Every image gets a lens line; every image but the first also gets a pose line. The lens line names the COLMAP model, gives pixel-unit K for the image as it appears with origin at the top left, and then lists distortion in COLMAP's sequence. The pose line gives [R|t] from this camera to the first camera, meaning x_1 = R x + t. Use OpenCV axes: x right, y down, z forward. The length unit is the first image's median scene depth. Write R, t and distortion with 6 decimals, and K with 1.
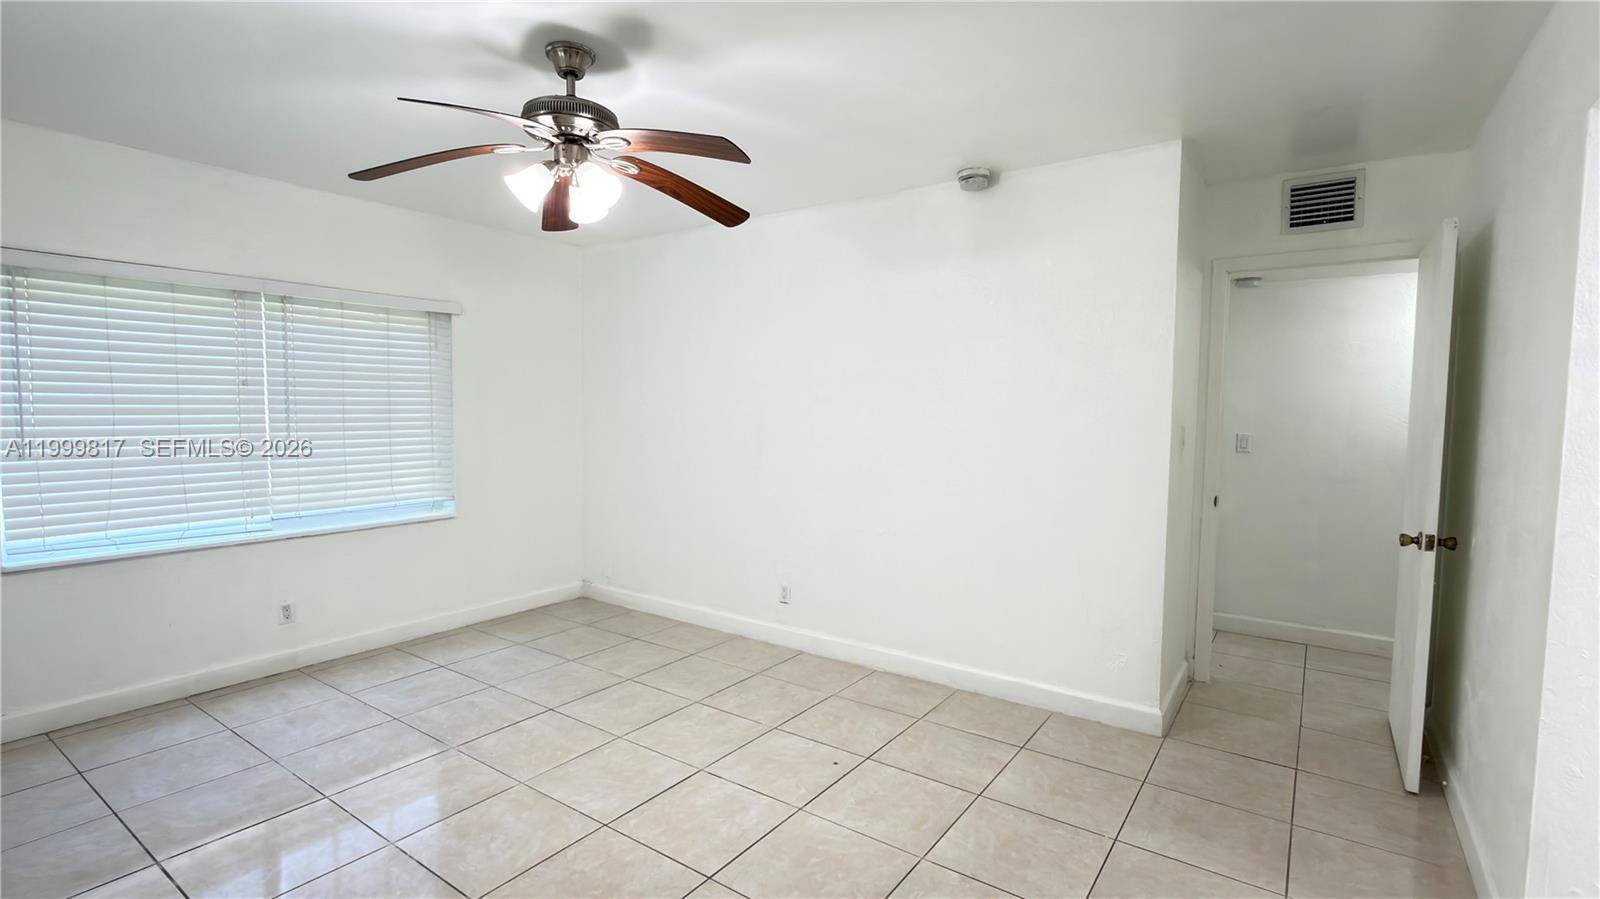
lens RADIAL K [[737.9, 0, 801.1], [0, 737.9, 452.4], [0, 0, 1]] dist [0.001296, -0.000205]
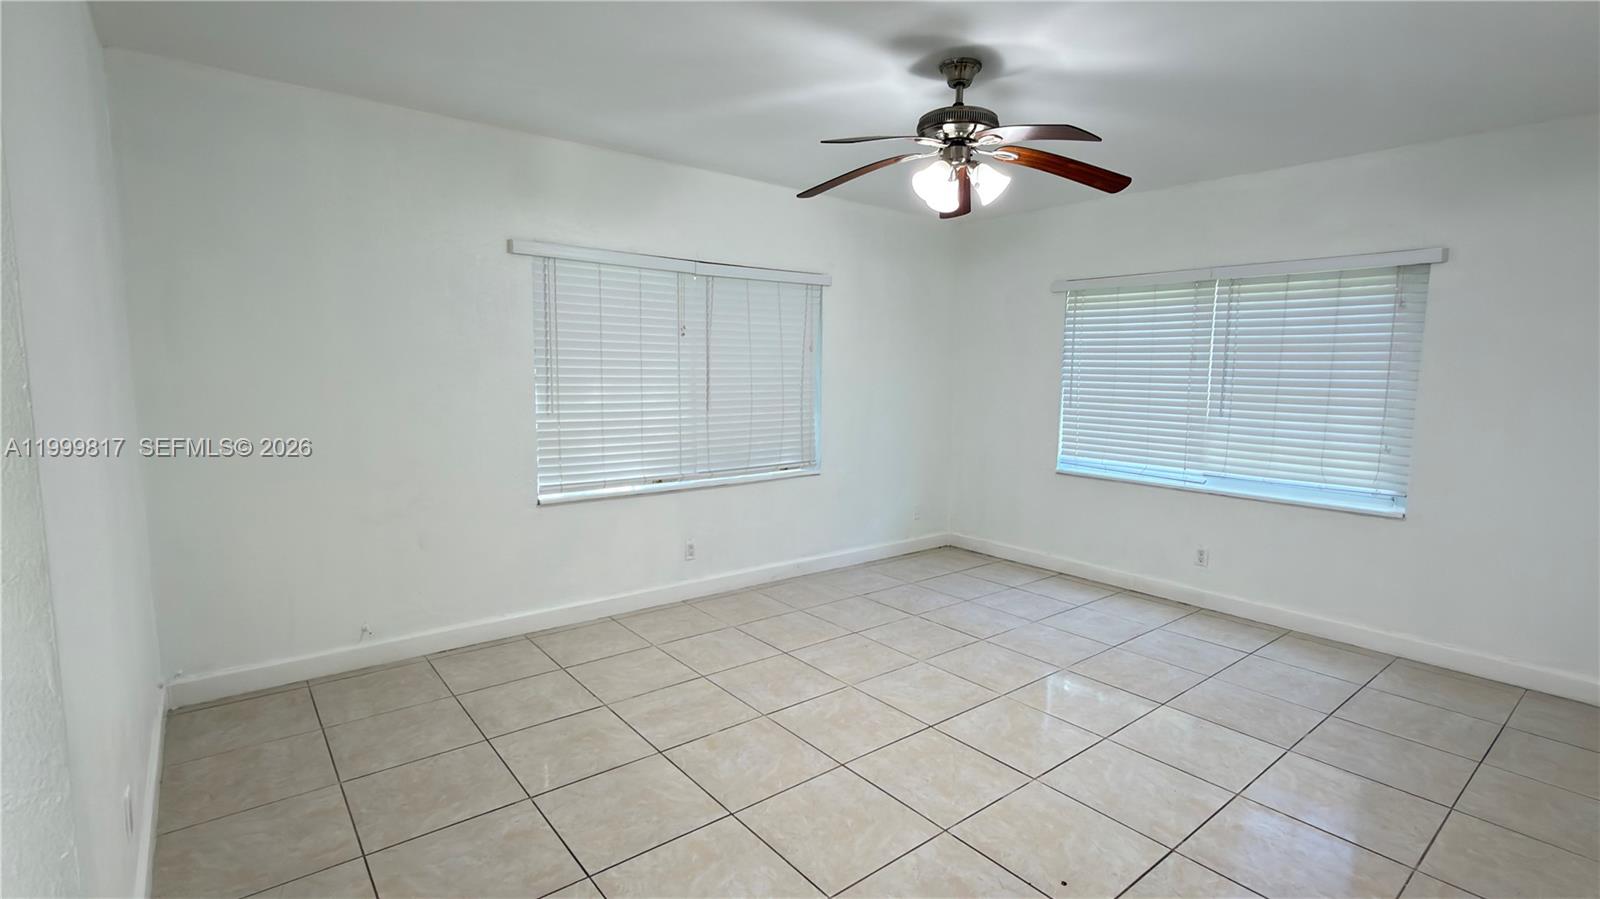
lens RADIAL K [[737.9, 0, 800.6], [0, 737.9, 448.0], [0, 0, 1]] dist [0.001296, -0.000205]
pose [[-0.268320, 0.090616, -0.959058, 0.556809], [-0.082096, 0.989793, 0.116488, -0.033667], [0.959825, 0.109991, -0.258142, 0.671103]]
